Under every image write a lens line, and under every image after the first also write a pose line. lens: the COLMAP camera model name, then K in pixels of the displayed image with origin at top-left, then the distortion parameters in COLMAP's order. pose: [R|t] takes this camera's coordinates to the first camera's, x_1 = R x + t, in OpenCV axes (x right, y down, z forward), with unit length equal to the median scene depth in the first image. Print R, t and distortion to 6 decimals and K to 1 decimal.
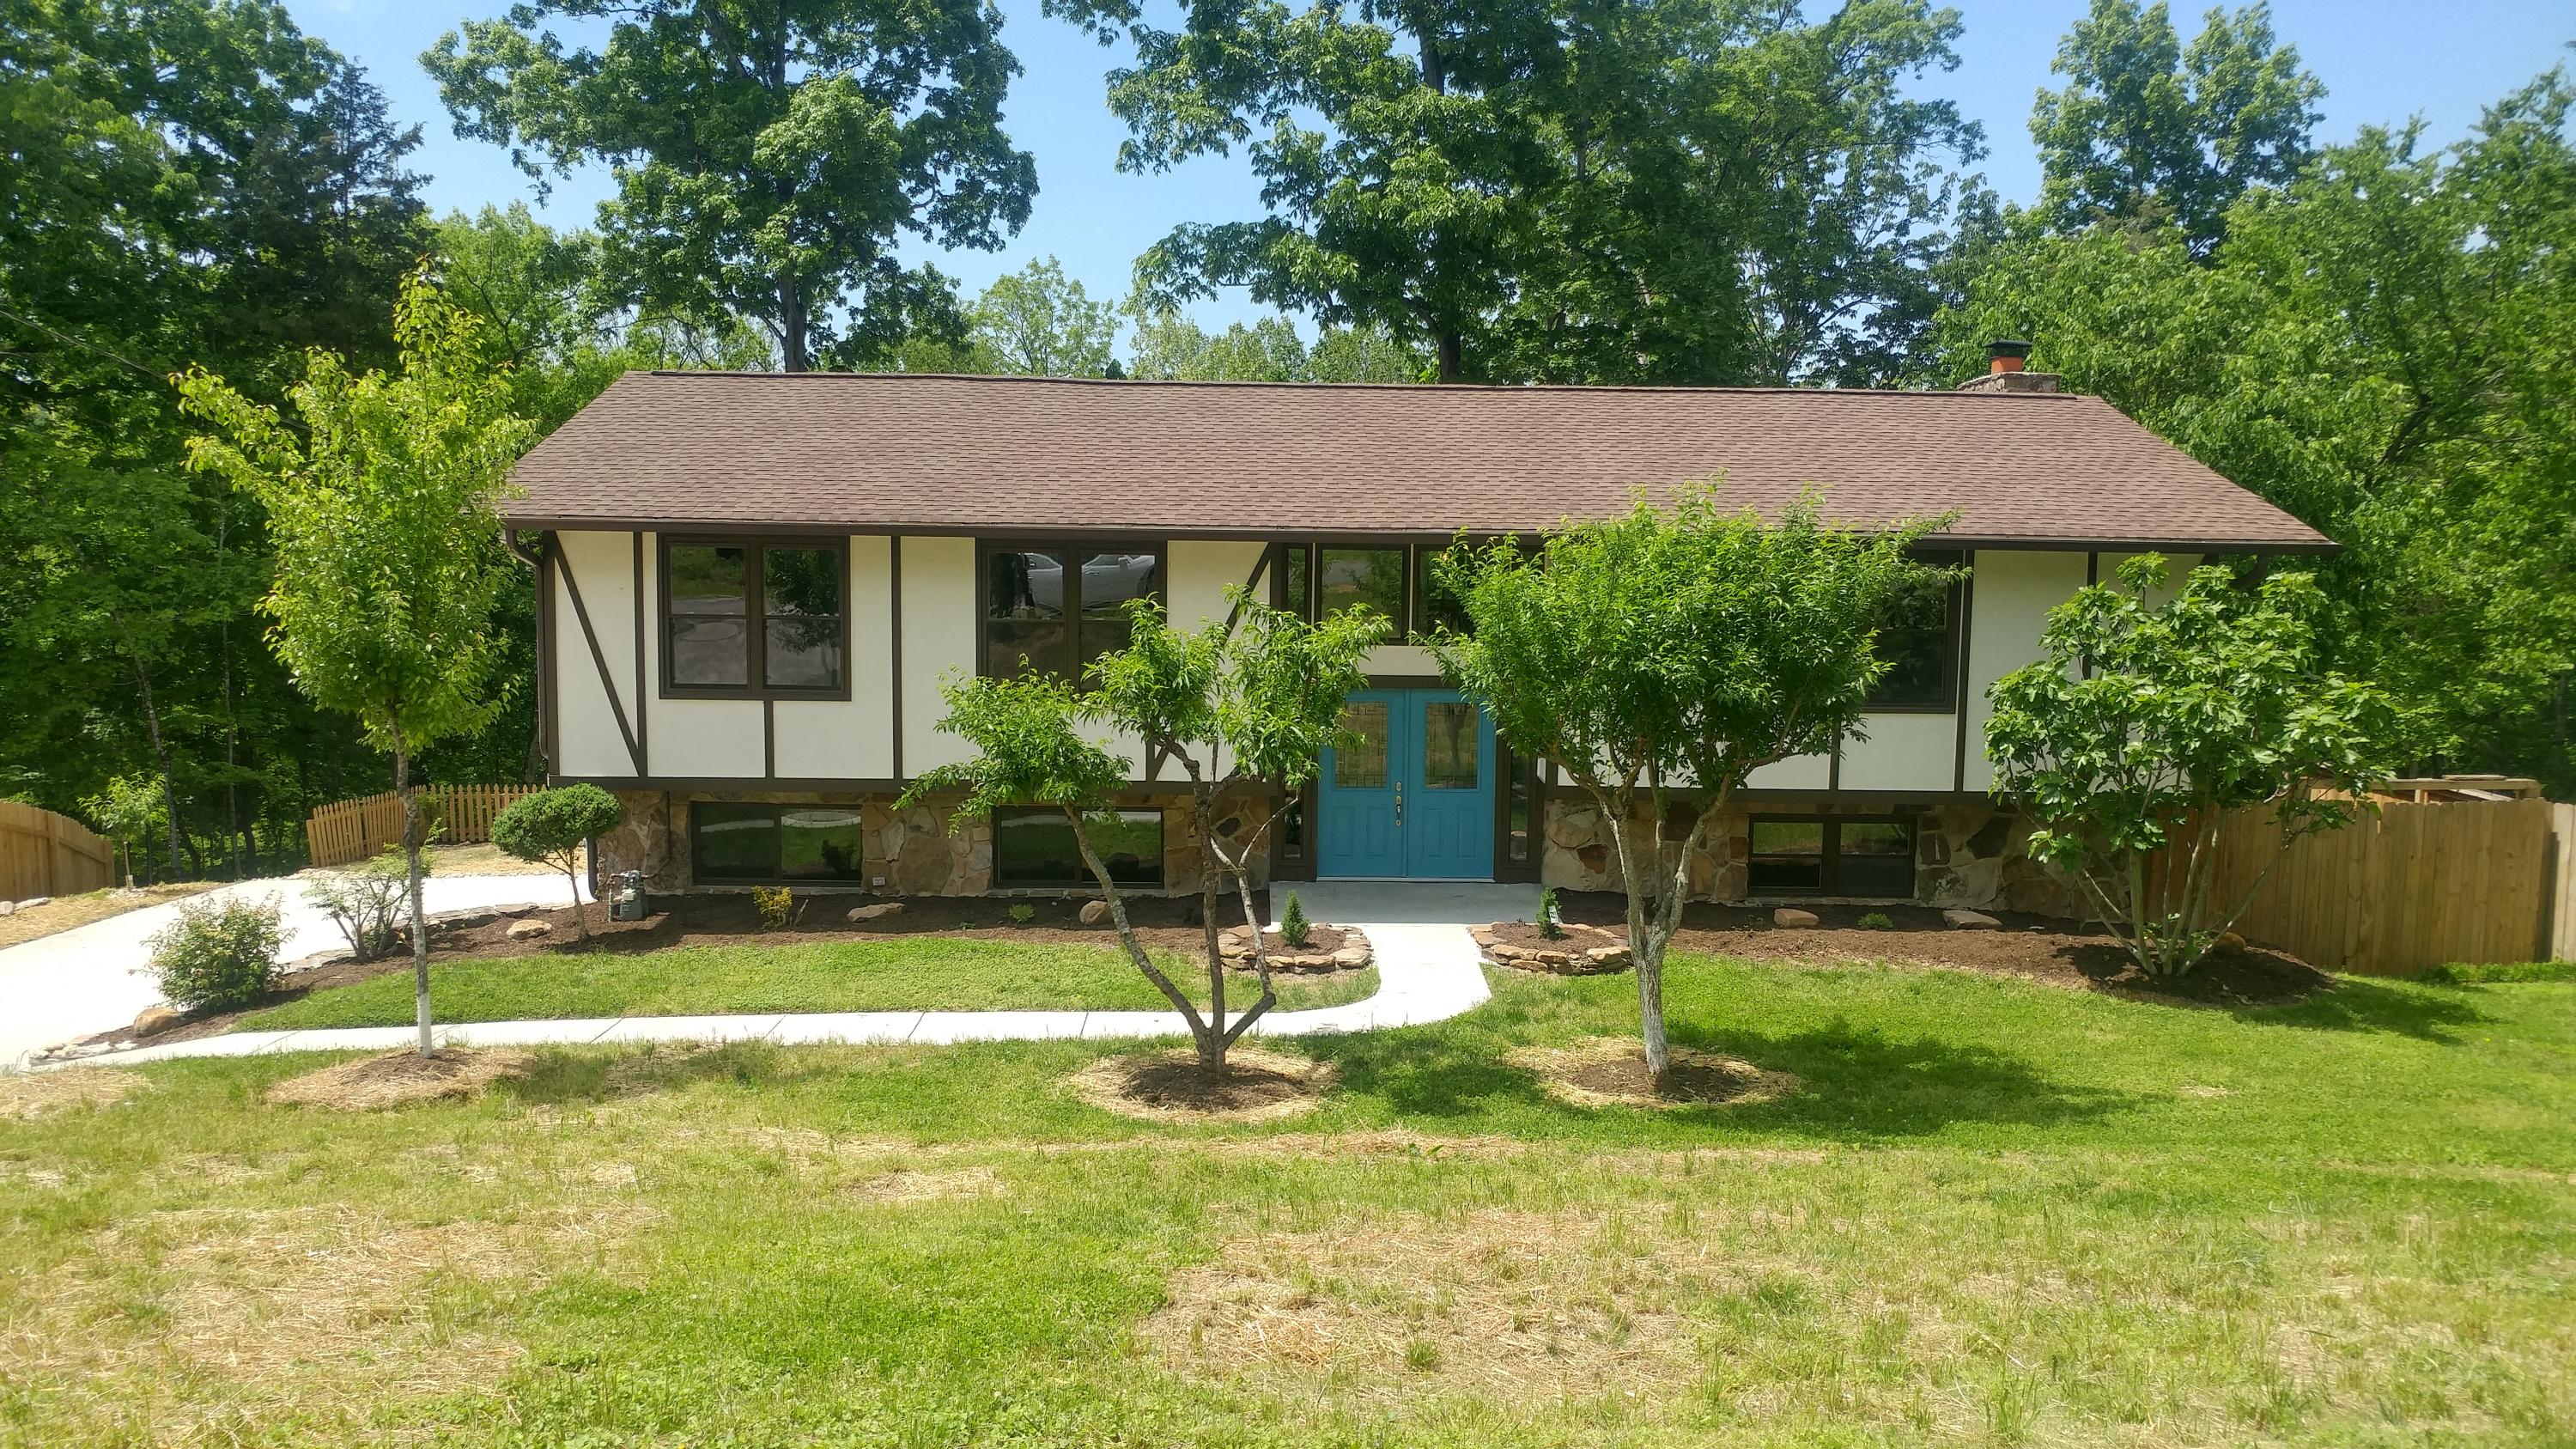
lens RADIAL K [[1852.7, 0, 1305.3], [0, 1852.7, 752.0], [0, 0, 1]] dist [0.011072, 0.003060]
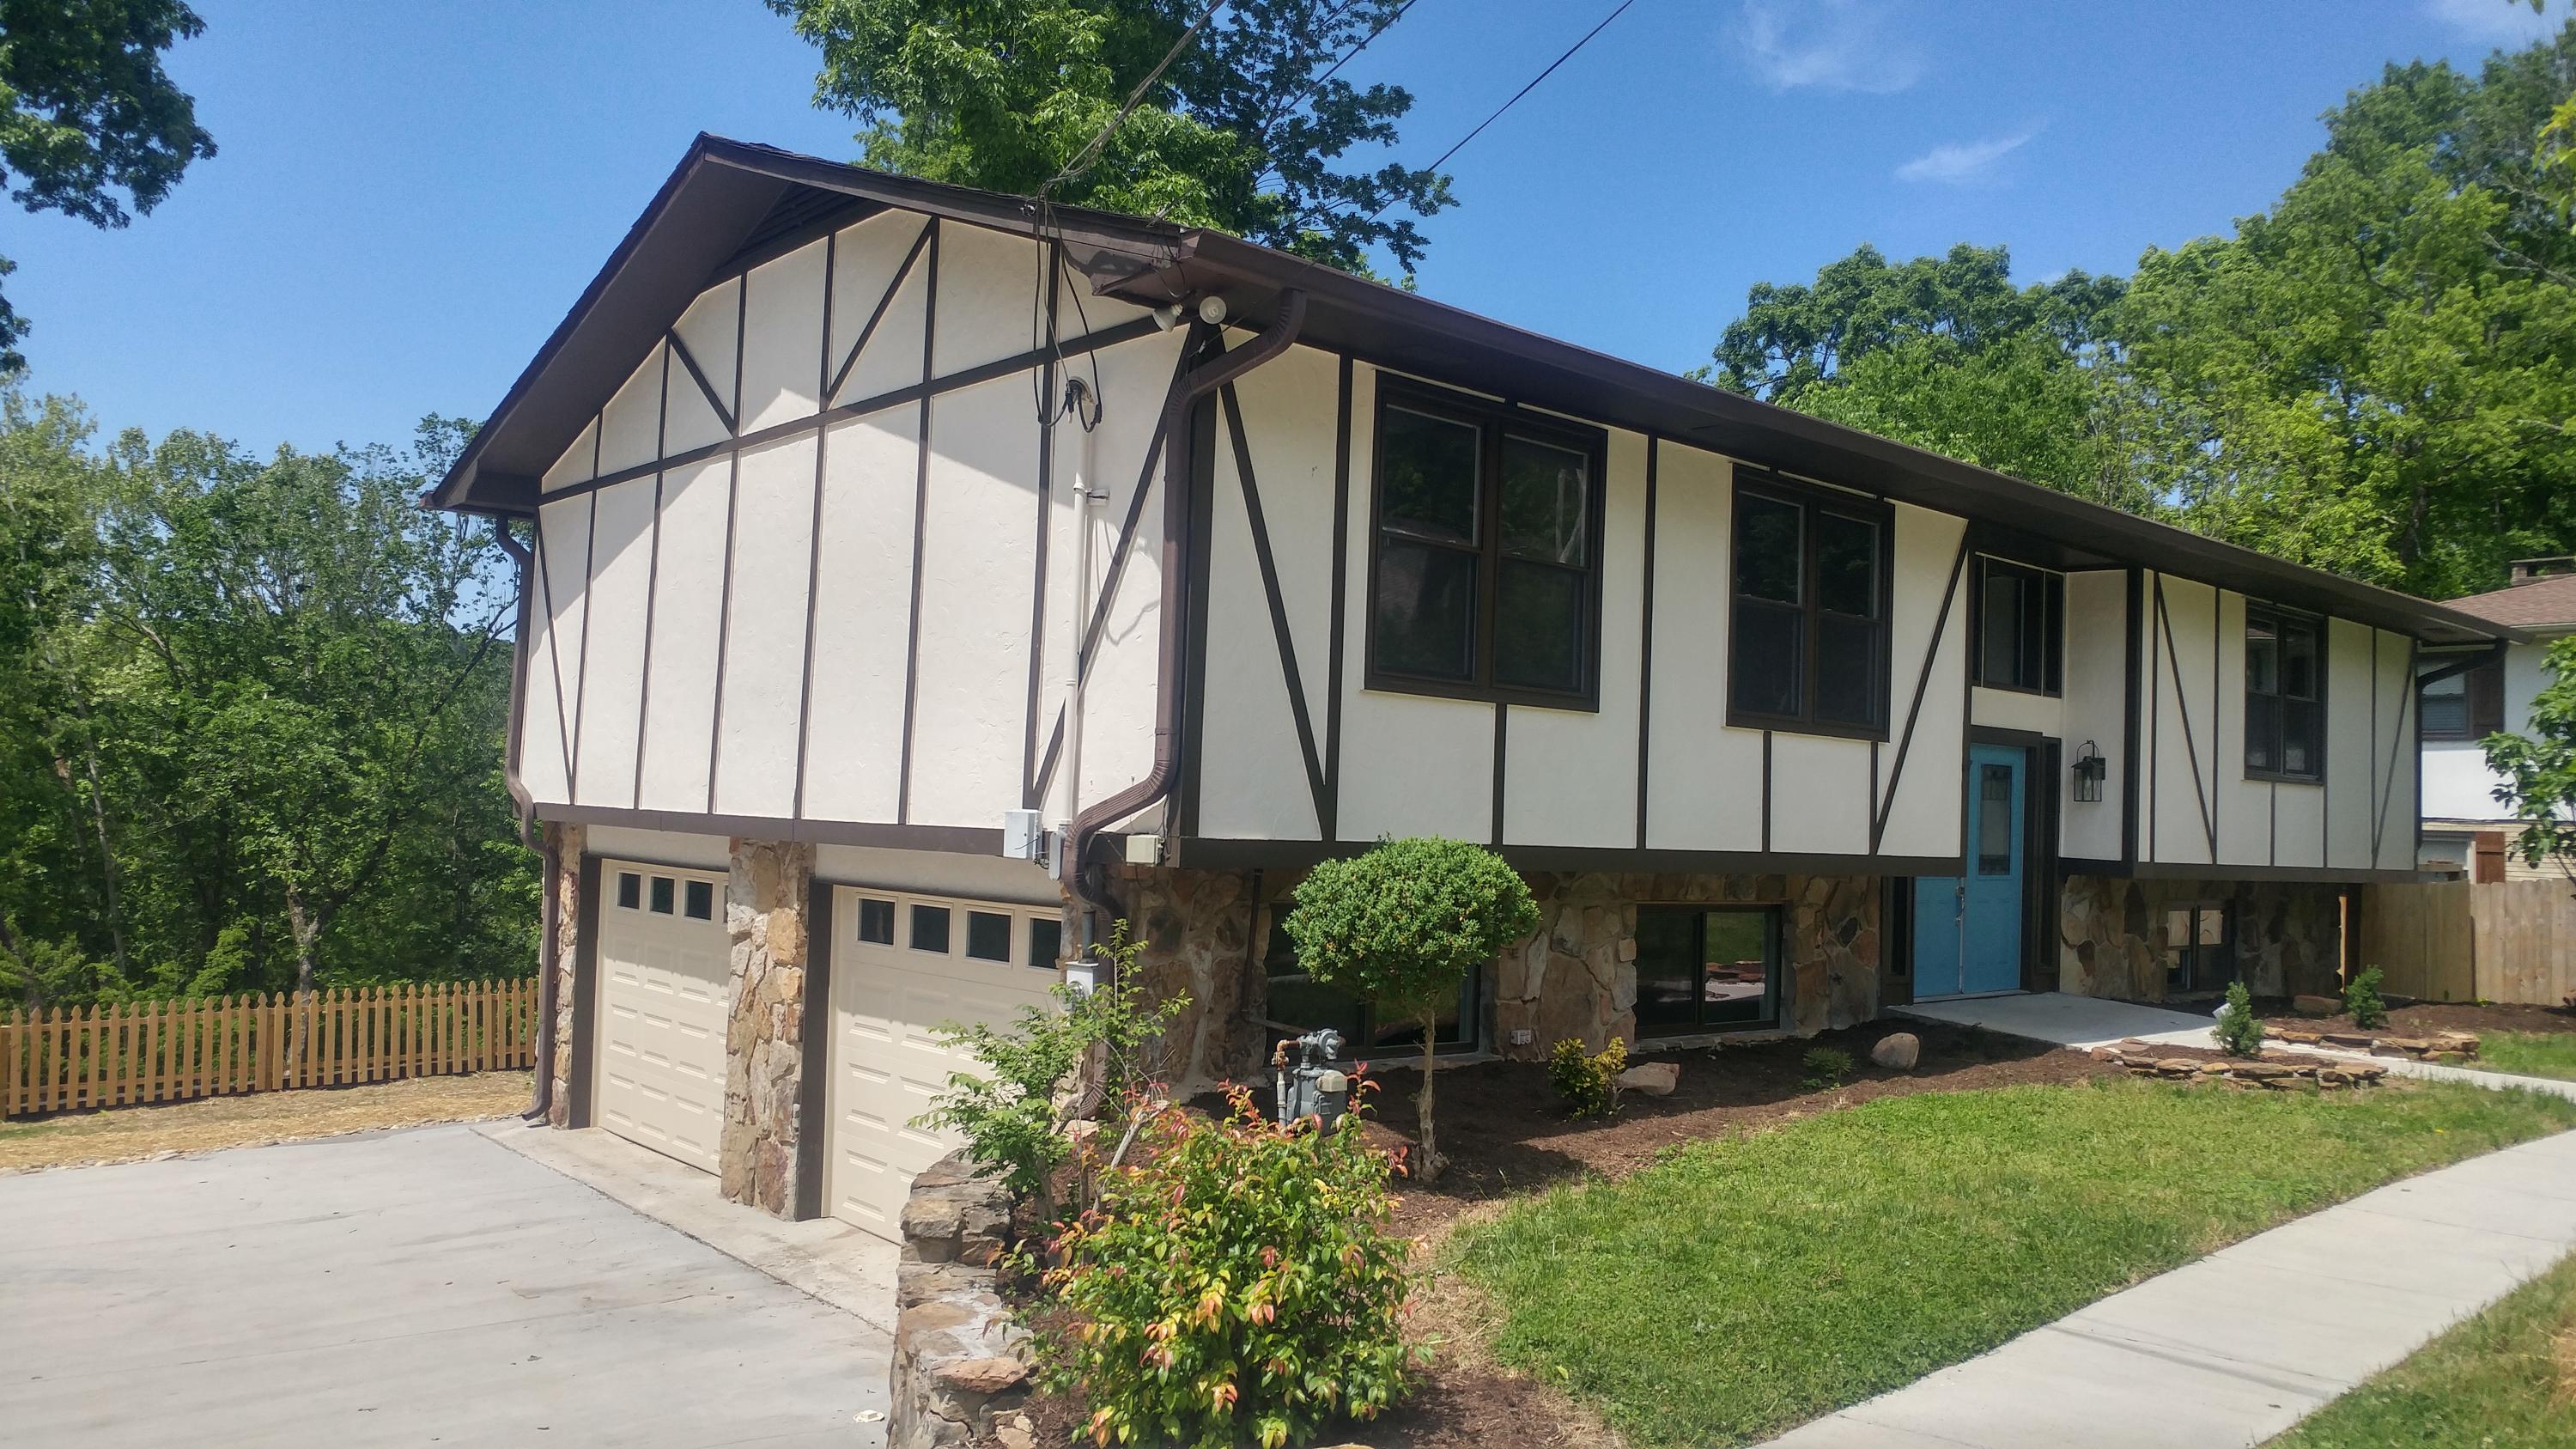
lens RADIAL K [[1852.7, 0, 1269.4], [0, 1852.7, 722.8], [0, 0, 1]] dist [0.011072, 0.003060]
pose [[0.757034, 0.048197, 0.651595, -0.696592], [0.054180, 0.989210, -0.136117, 0.048855], [-0.651125, 0.138348, 0.746255, 0.633523]]
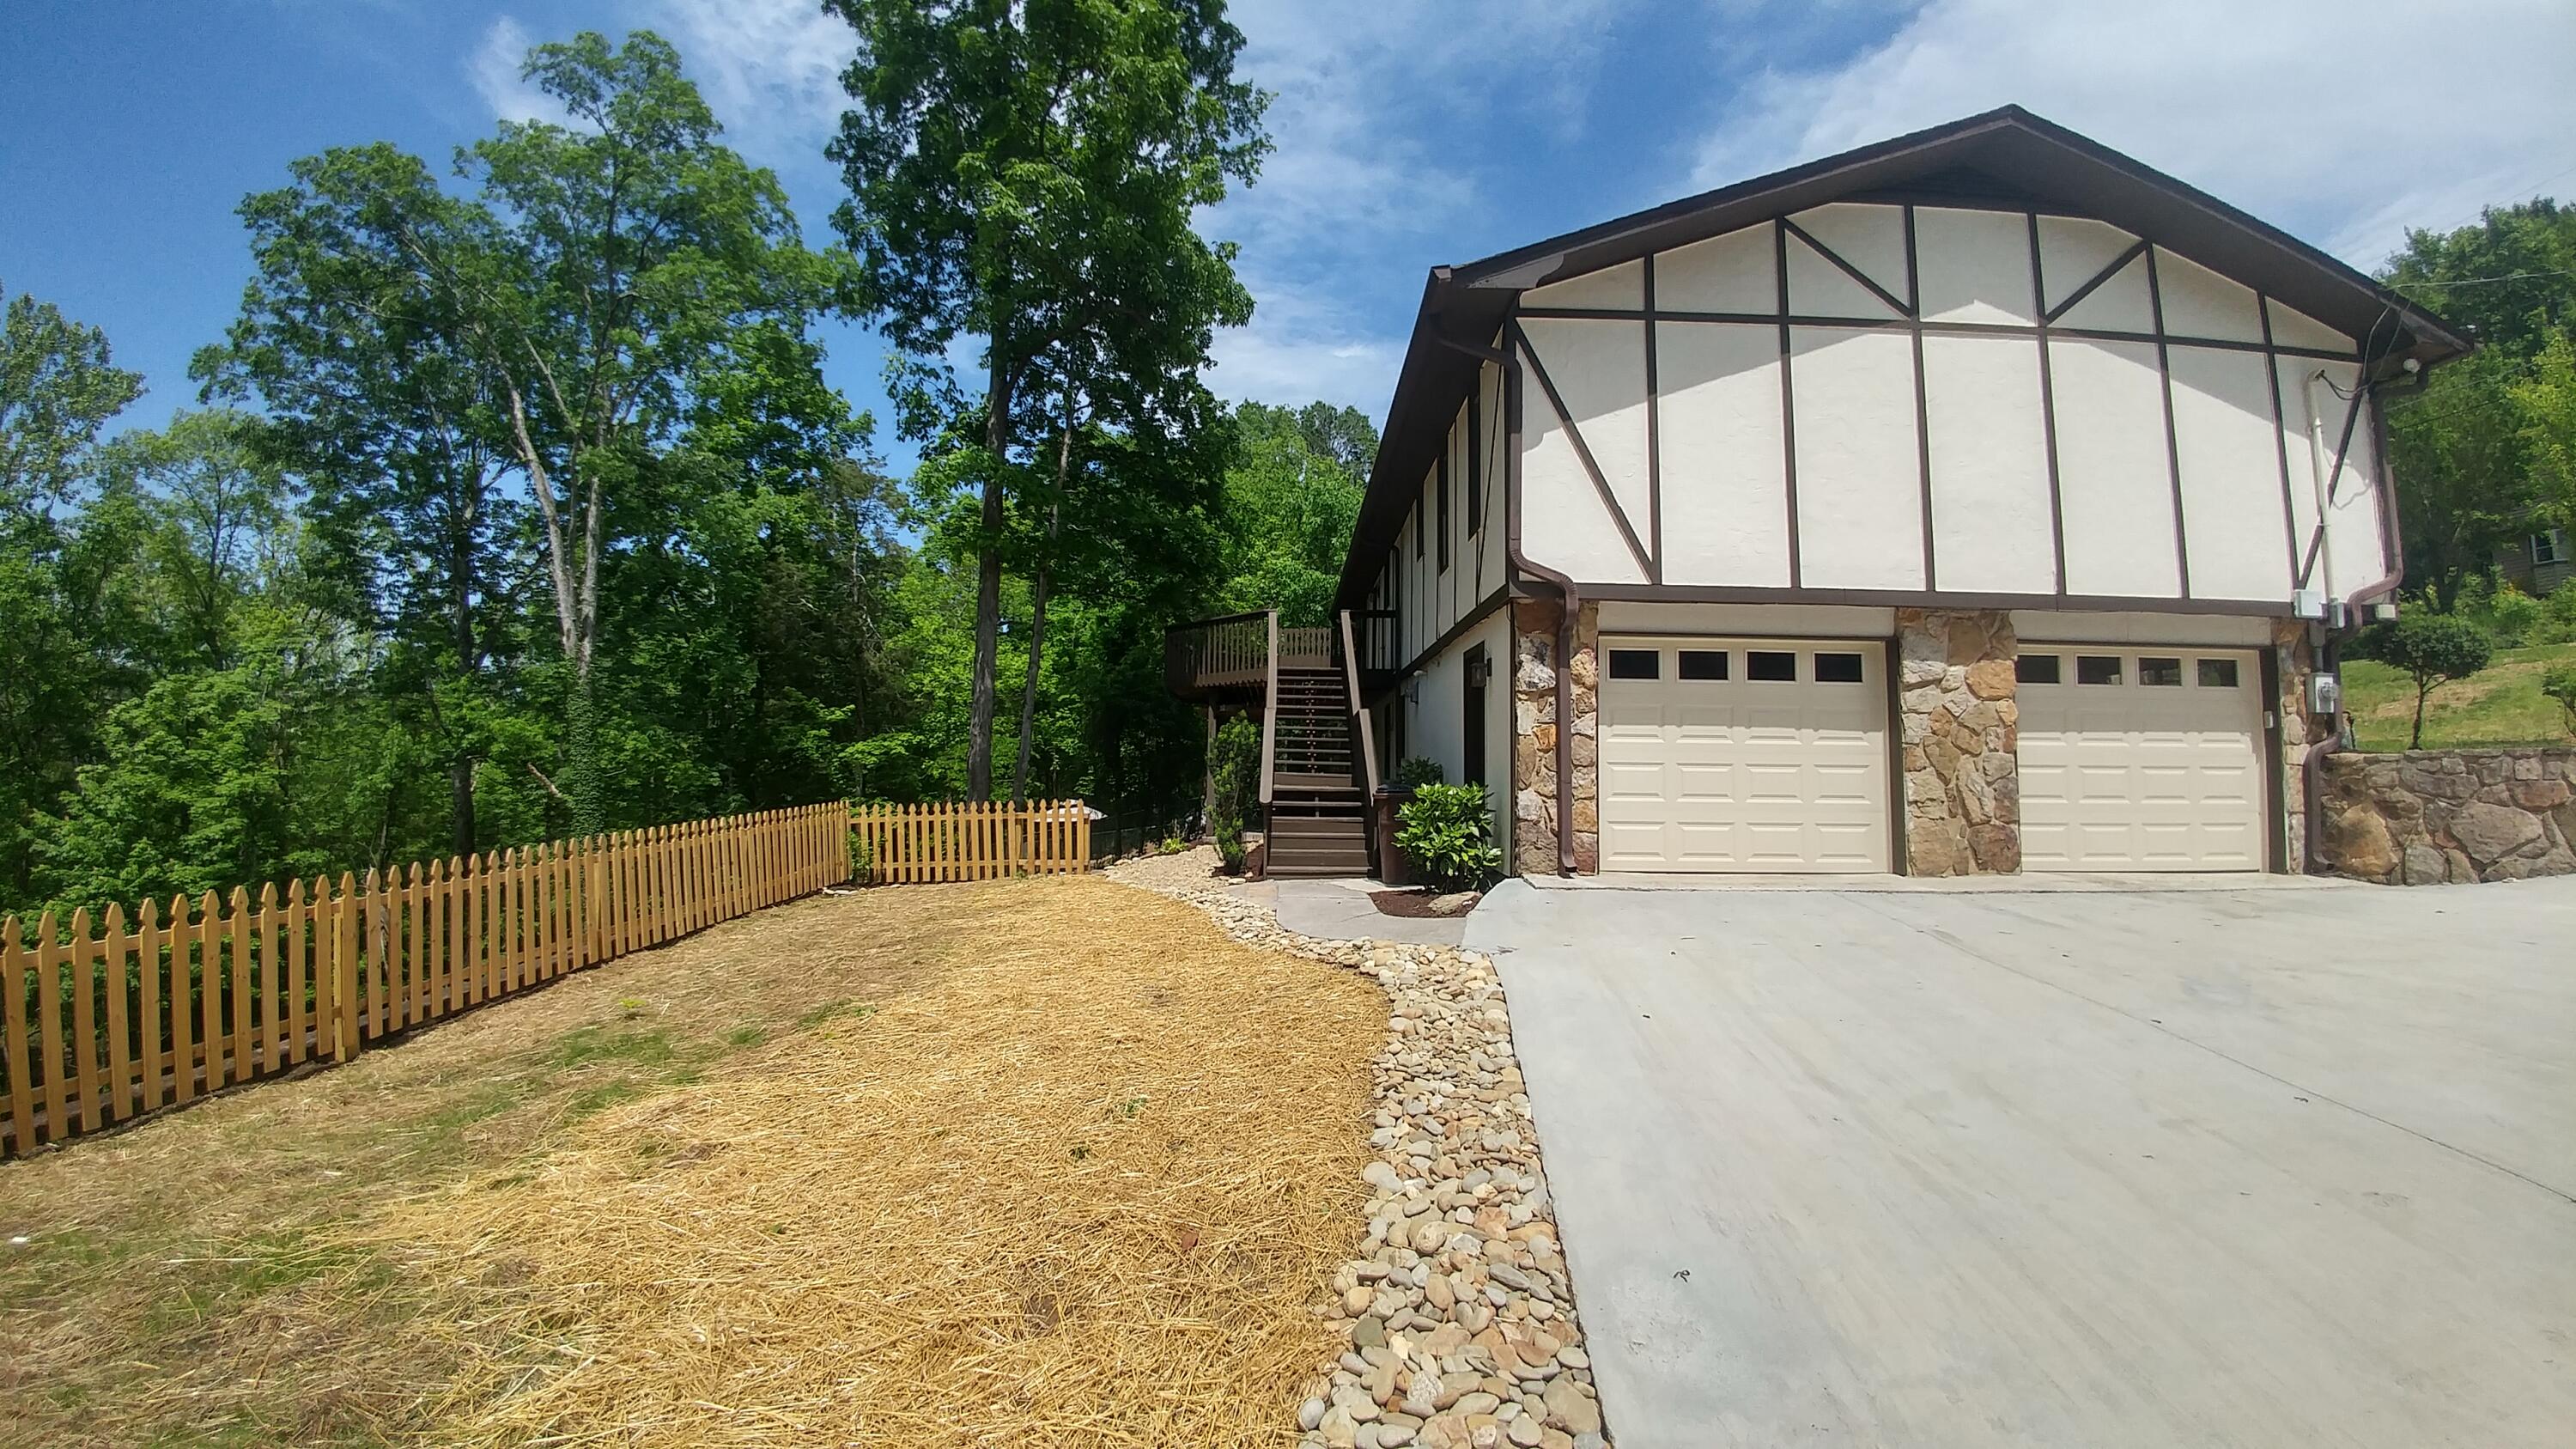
lens RADIAL K [[927.9, 0, 1284.5], [0, 927.9, 736.6], [0, 0, 1]] dist [-0.038282, -0.005583]
pose [[0.009022, 0.014385, 0.999856, -0.858745], [0.108947, 0.993930, -0.015283, 0.022349], [-0.994007, 0.109070, 0.007400, 1.586992]]
